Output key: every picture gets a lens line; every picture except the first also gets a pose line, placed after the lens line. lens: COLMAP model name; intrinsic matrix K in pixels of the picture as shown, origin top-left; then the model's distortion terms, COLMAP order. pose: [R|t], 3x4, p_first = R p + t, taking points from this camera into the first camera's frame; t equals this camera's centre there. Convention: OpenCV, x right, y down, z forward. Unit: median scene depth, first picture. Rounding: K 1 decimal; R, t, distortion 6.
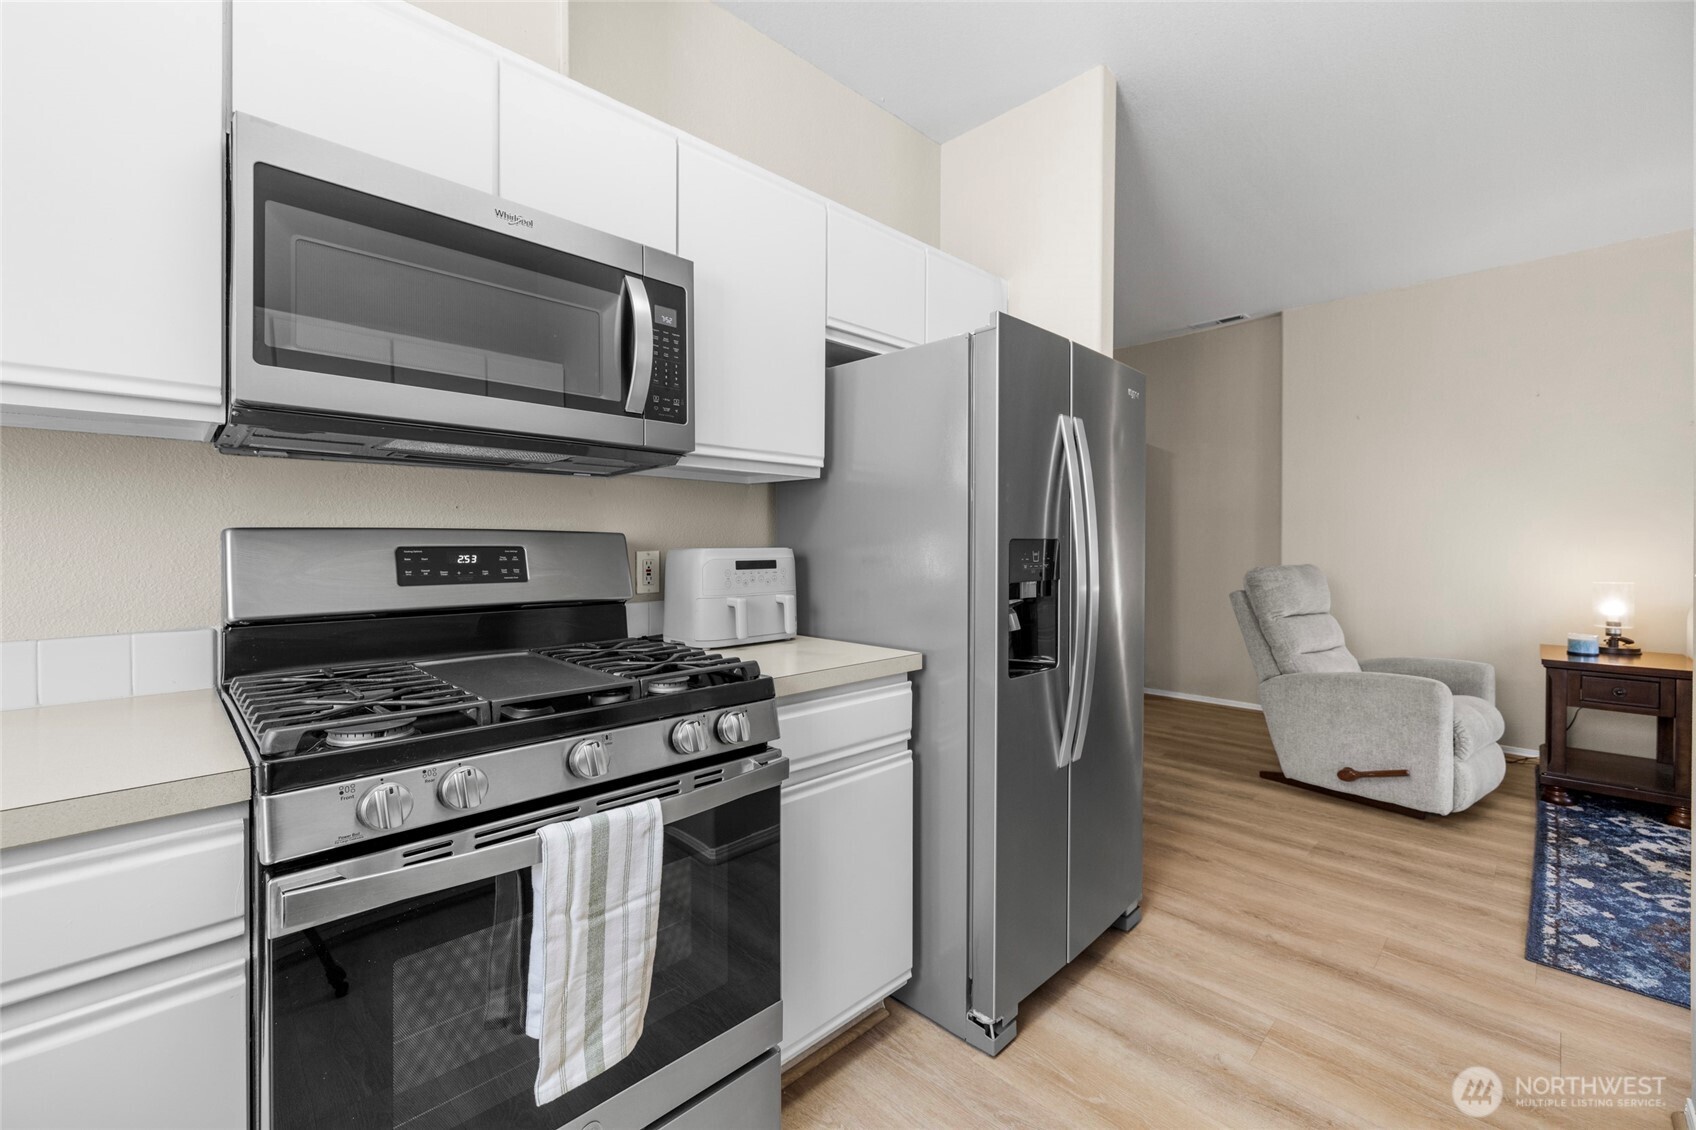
lens RADIAL K [[710.9, 0, 837.0], [0, 710.9, 545.0], [0, 0, 1]] dist [0.000421, 0.000408]
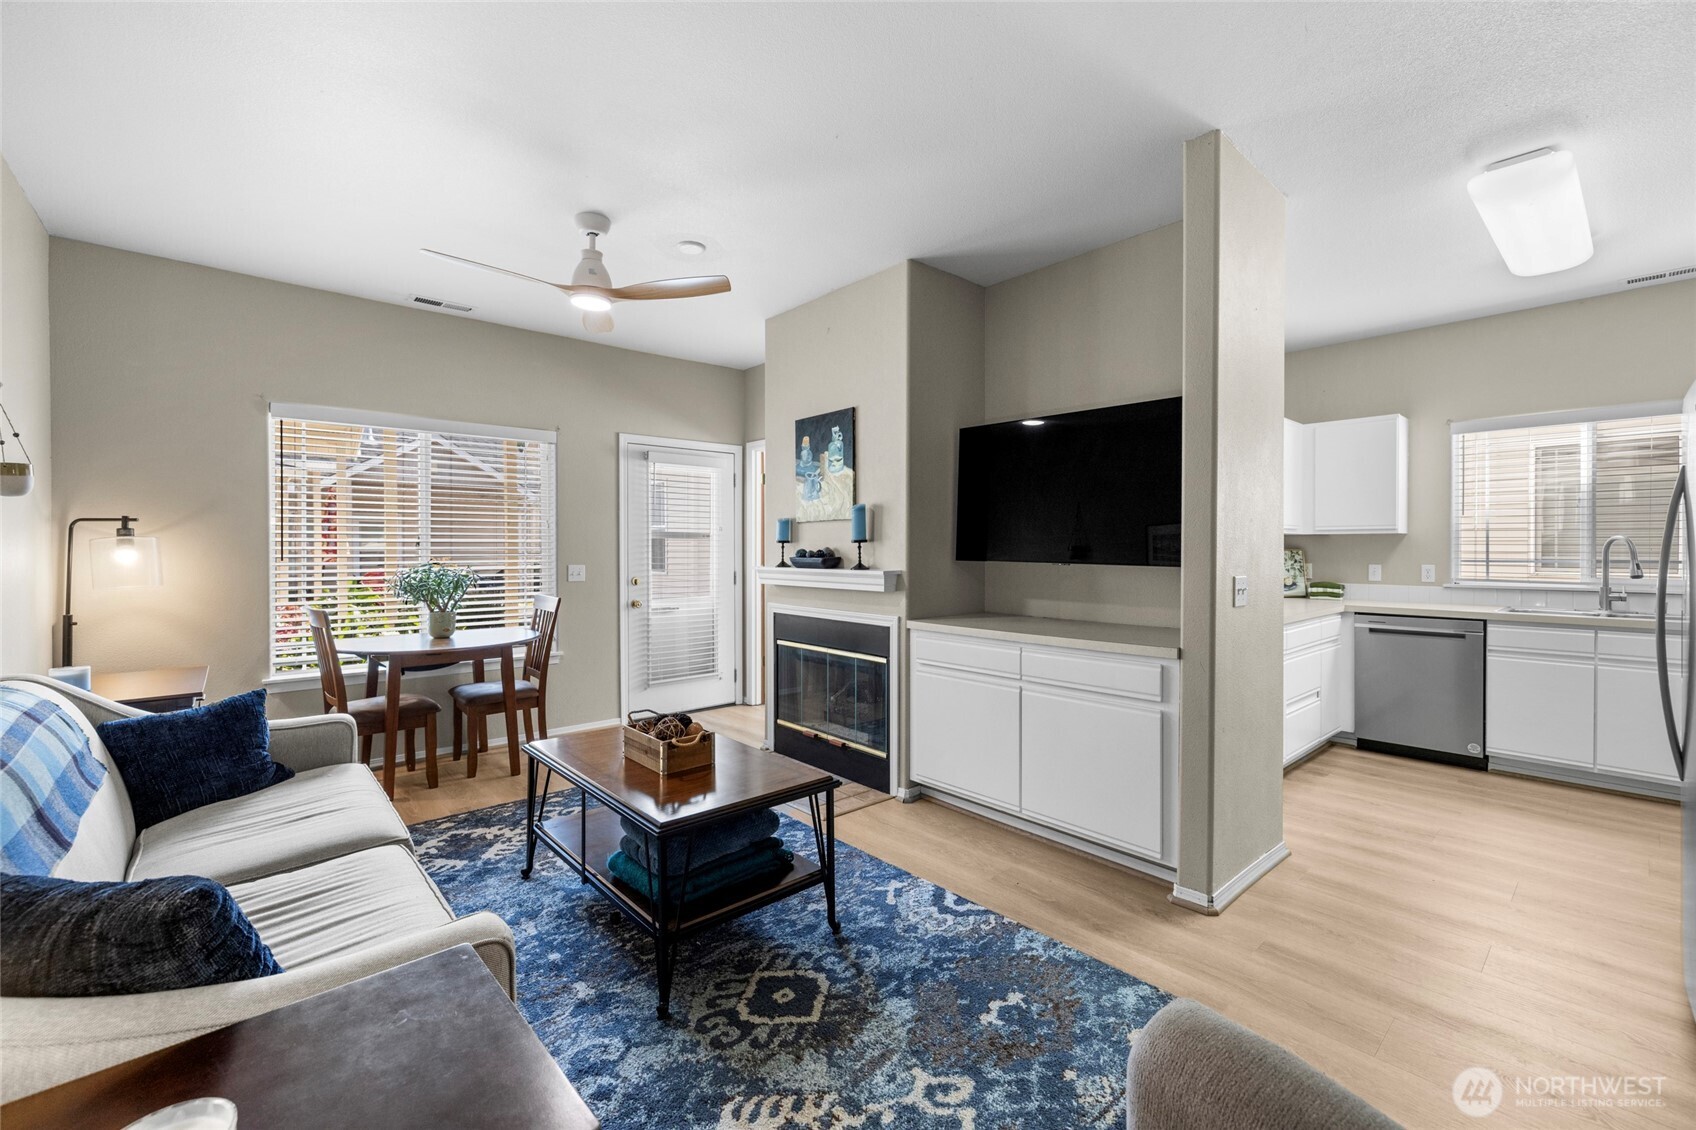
lens RADIAL K [[706.1, 0, 838.8], [0, 706.1, 557.6], [0, 0, 1]] dist [0.000512, 0.000197]
pose [[-0.998803, -0.000844, 0.048899, 1.608621], [-0.000017, 0.999857, 0.016920, -0.057275], [-0.048907, 0.016898, -0.998660, 2.185495]]
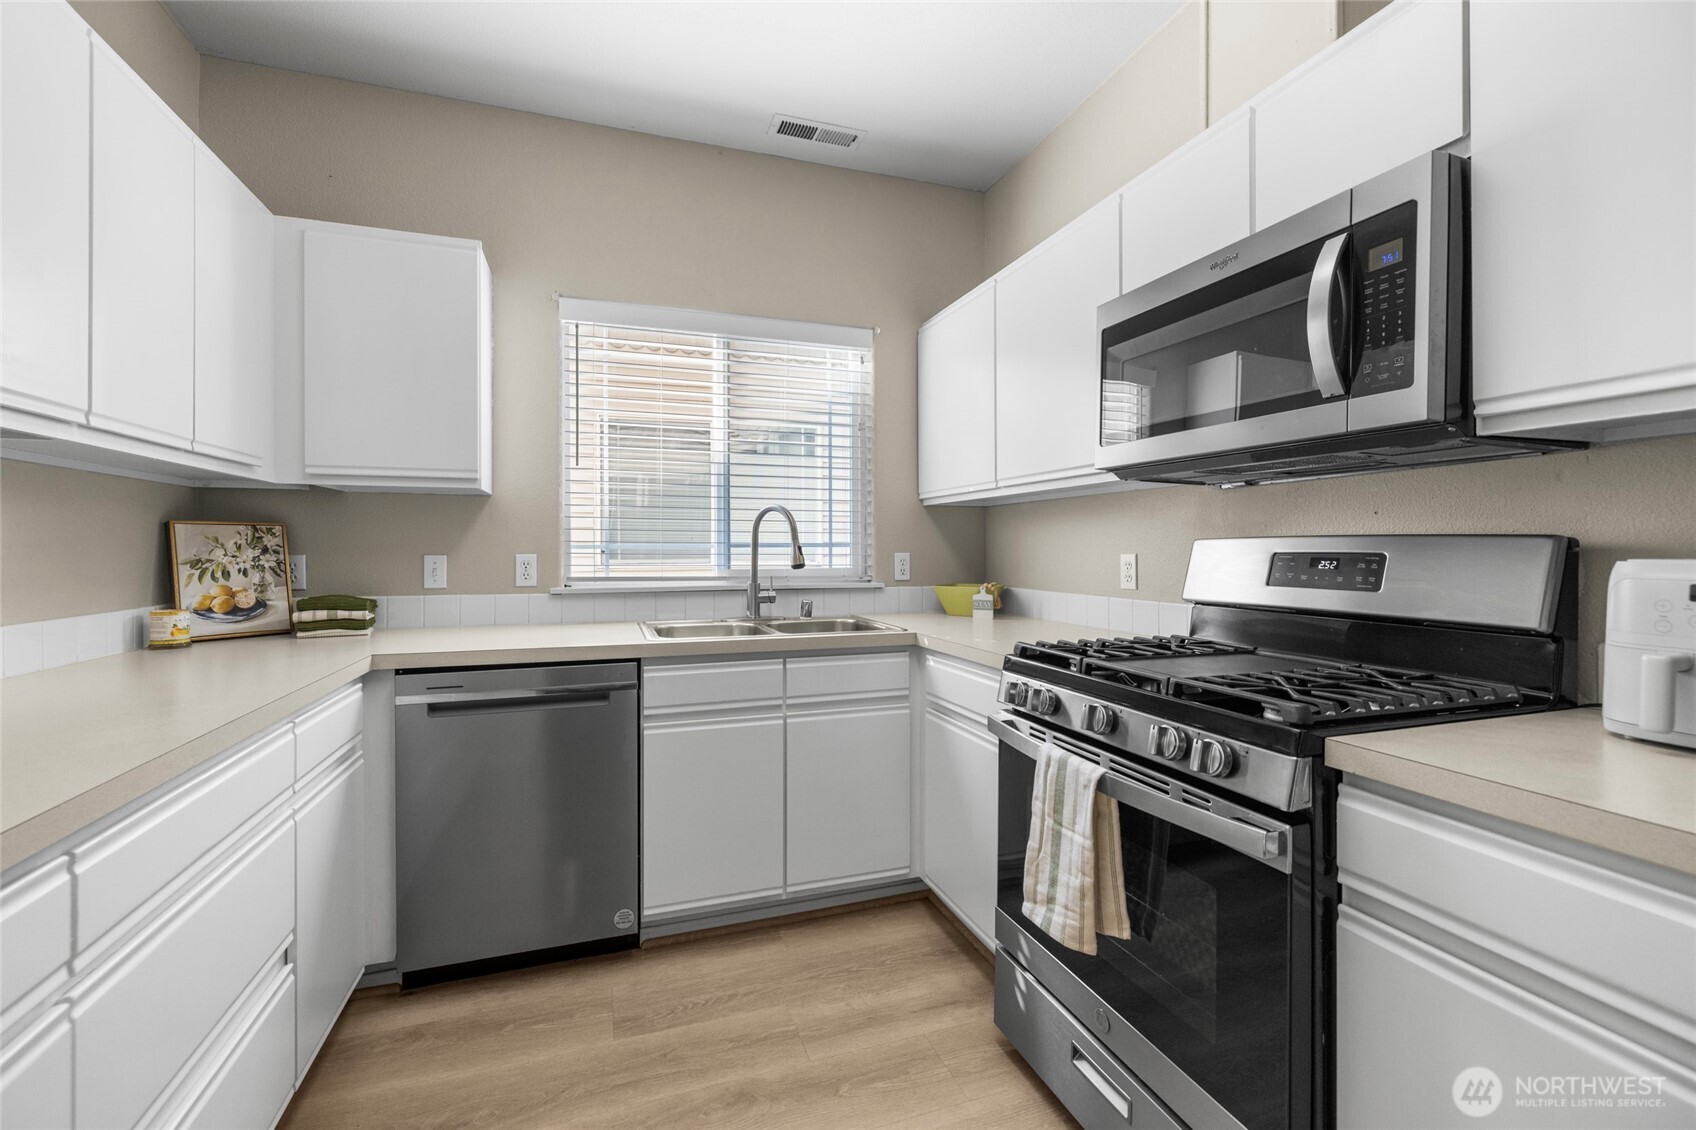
lens RADIAL K [[710.9, 0, 837.0], [0, 710.9, 545.0], [0, 0, 1]] dist [0.000421, 0.000408]
pose [[-0.427954, -0.003737, -0.903793, 0.591529], [-0.003328, 0.999991, -0.002558, -0.003300], [0.903794, 0.001913, -0.427963, 0.661588]]
